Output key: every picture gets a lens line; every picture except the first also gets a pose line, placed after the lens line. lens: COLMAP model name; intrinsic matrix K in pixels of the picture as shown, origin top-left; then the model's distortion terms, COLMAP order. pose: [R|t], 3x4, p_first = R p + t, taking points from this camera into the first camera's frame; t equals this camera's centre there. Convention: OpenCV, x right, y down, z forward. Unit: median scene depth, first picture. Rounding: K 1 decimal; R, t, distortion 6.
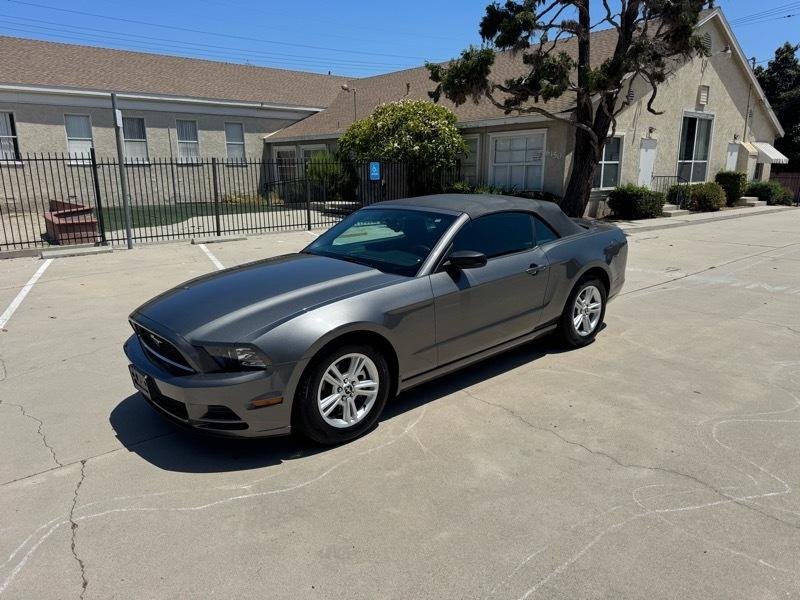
lens RADIAL K [[562.2, 0, 399.8], [0, 562.2, 297.3], [0, 0, 1]] dist [0.045412, -0.061781]
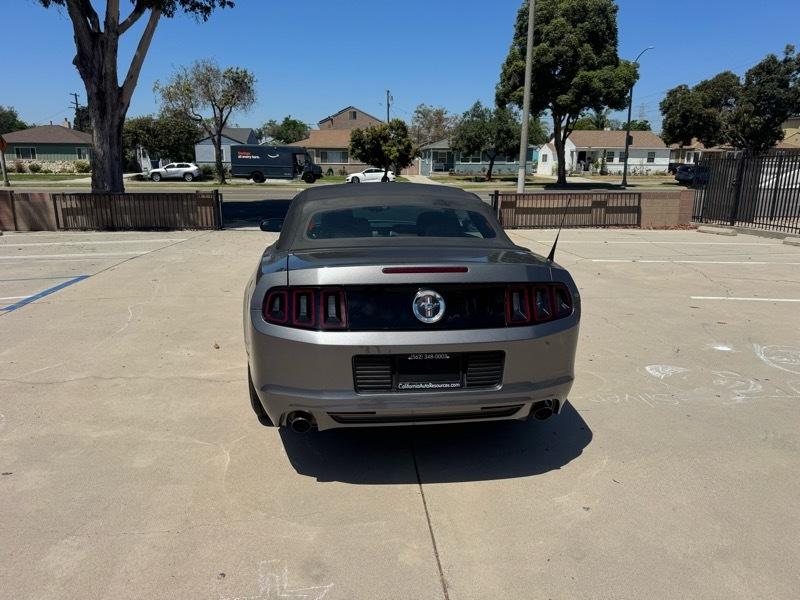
lens RADIAL K [[562.2, 0, 400.1], [0, 562.2, 309.1], [0, 0, 1]] dist [0.045412, -0.061781]
pose [[-0.575497, 0.207519, -0.791037, 0.271998], [-0.182813, 0.910147, 0.371767, -0.126791], [0.797109, 0.358563, -0.485850, 0.592540]]
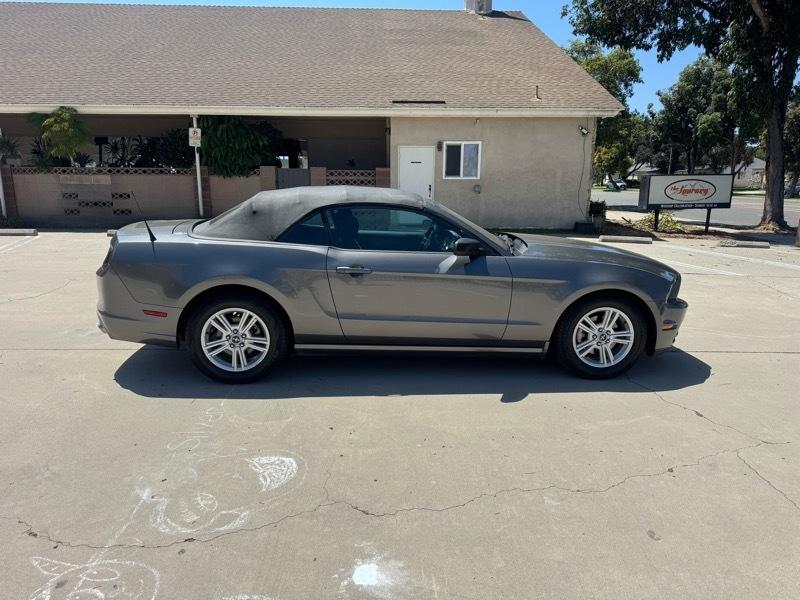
lens RADIAL K [[562.2, 0, 401.1], [0, 562.2, 312.0], [0, 0, 1]] dist [0.045412, -0.061781]
pose [[-0.792481, -0.134246, 0.594939, -0.317978], [0.137906, 0.910768, 0.389208, -0.135521], [-0.594101, 0.390485, -0.703253, 0.681684]]
